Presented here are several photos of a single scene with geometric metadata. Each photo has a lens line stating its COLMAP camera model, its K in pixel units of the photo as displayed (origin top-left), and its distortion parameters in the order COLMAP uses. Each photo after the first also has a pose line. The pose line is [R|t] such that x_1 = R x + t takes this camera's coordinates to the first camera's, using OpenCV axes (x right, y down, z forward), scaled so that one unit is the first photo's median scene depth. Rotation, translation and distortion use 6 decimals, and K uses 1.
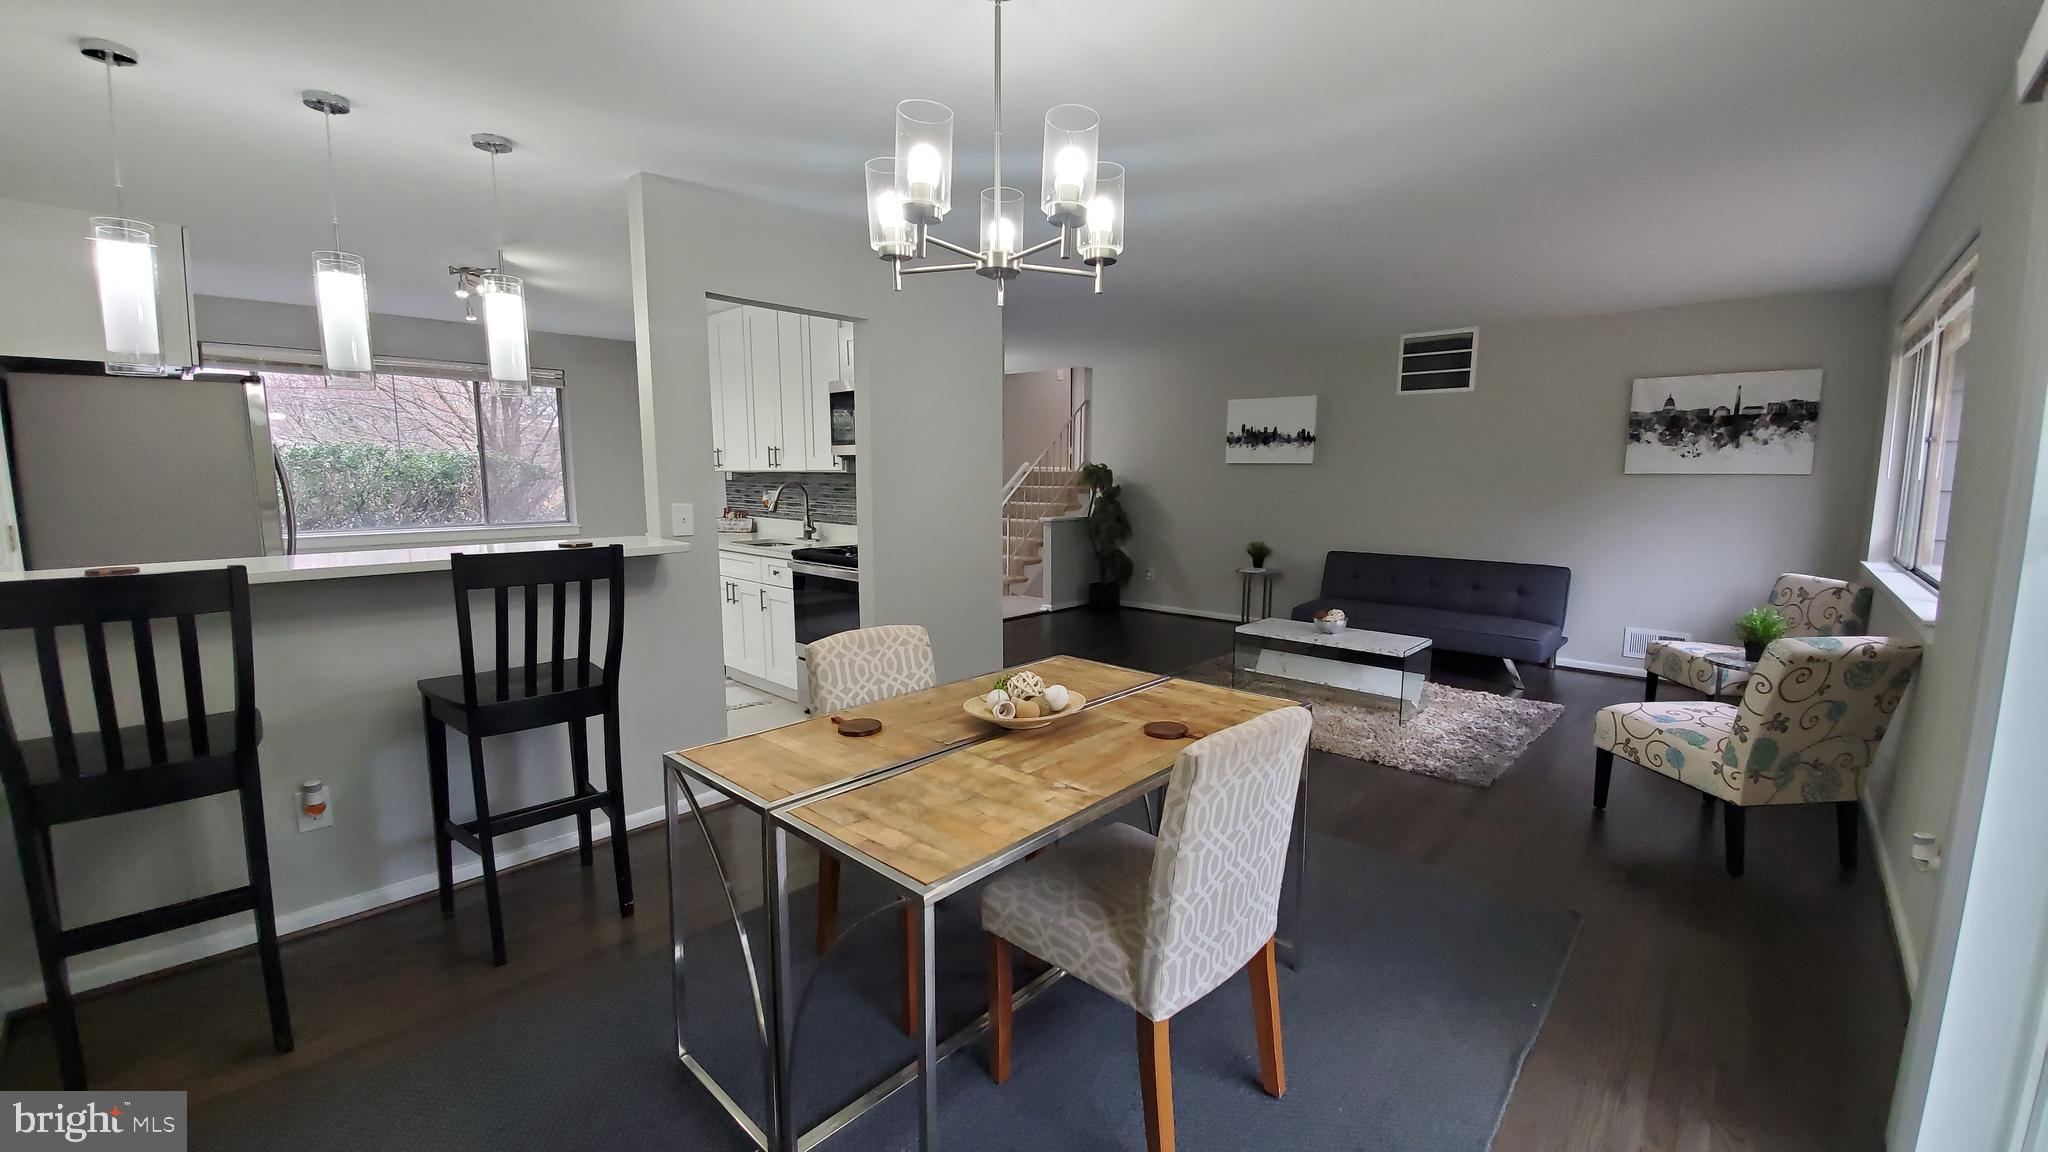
lens RADIAL K [[804.4, 0, 1051.7], [0, 804.4, 579.3], [0, 0, 1]] dist [0.000406, -0.011298]
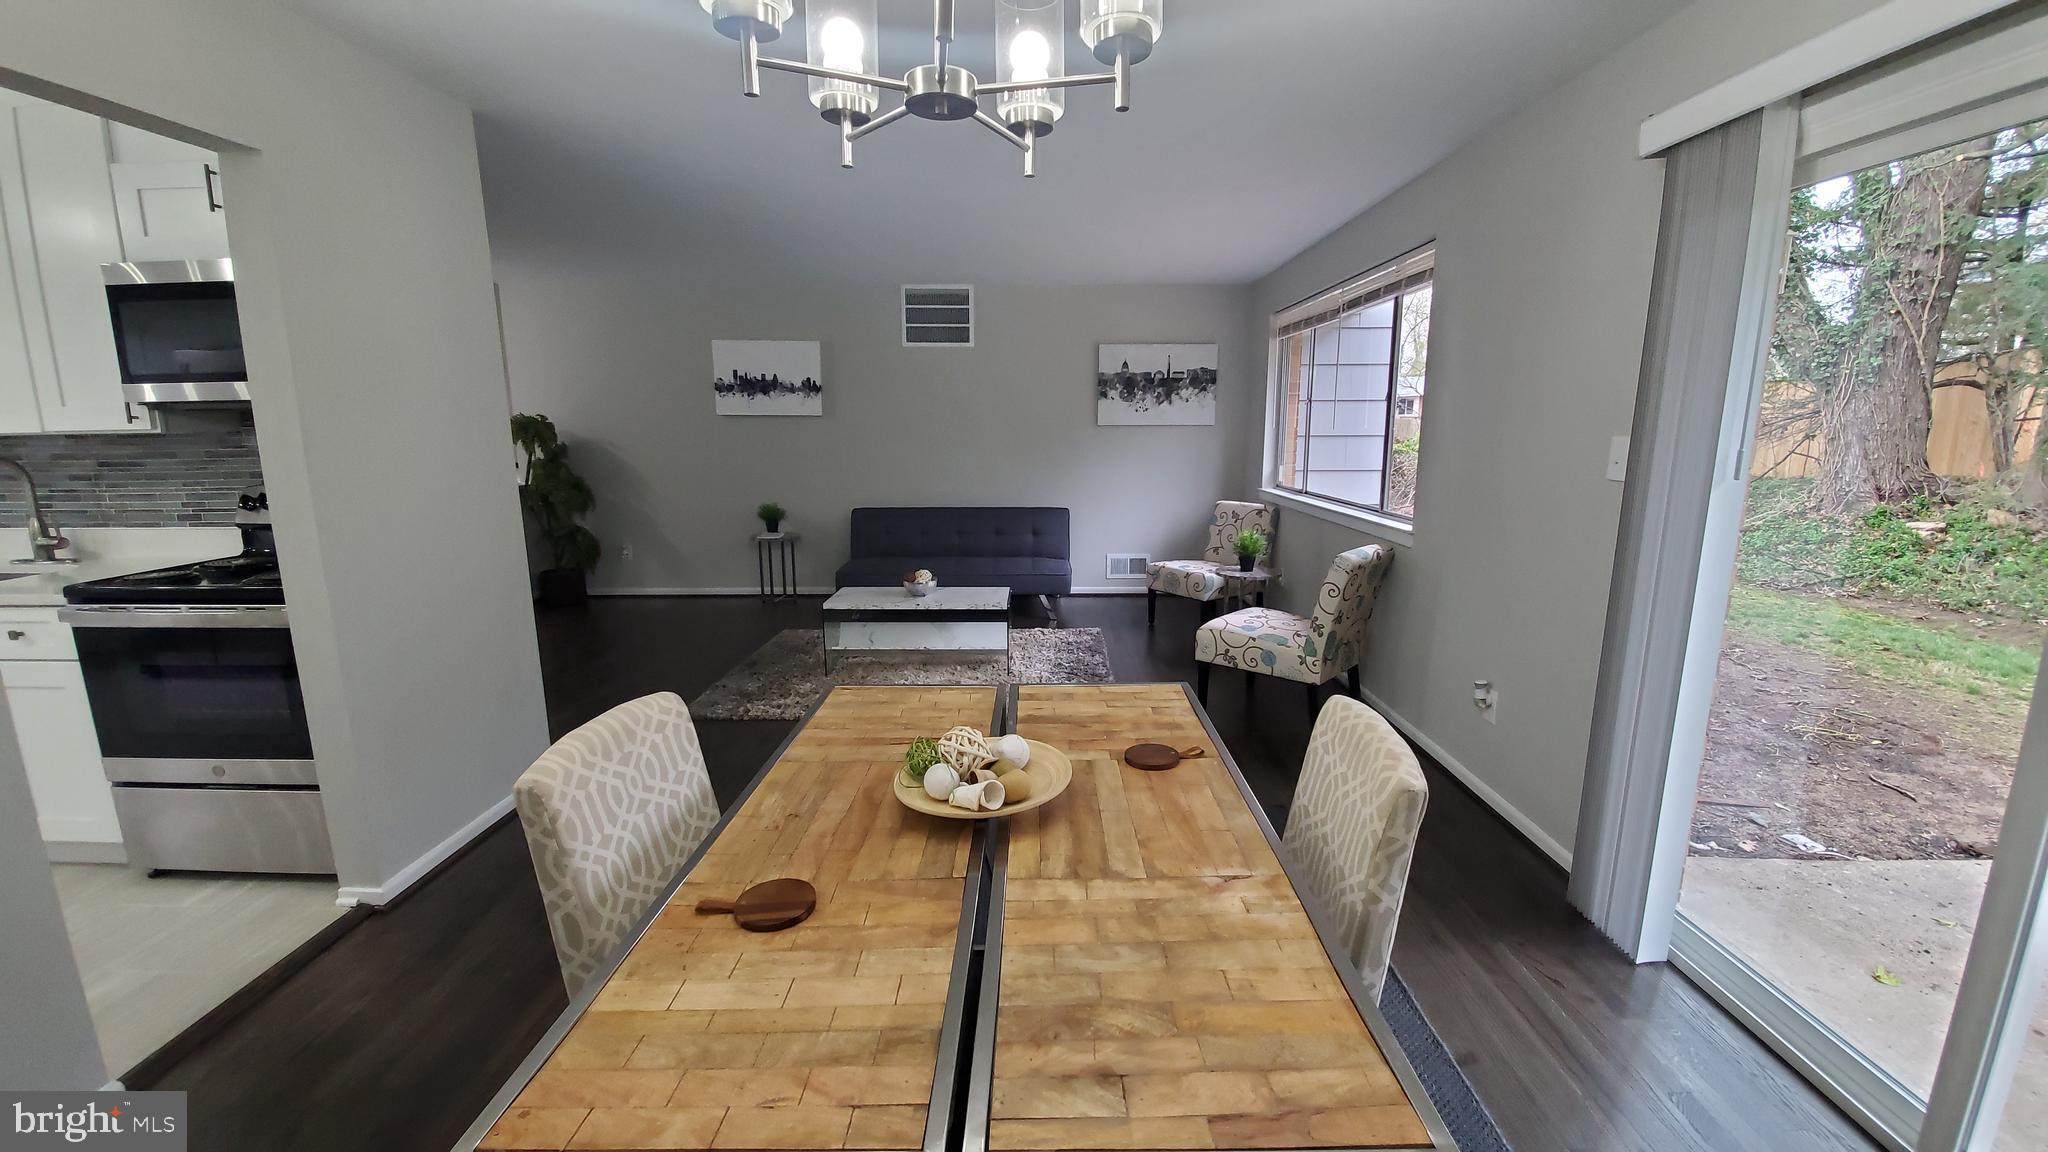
lens RADIAL K [[804.4, 0, 1051.7], [0, 804.4, 579.3], [0, 0, 1]] dist [0.000406, -0.011298]
pose [[0.737888, -0.130899, 0.662108, -0.171477], [0.090963, 0.991349, 0.094617, -0.028514], [-0.668766, -0.009589, 0.743411, 0.183456]]
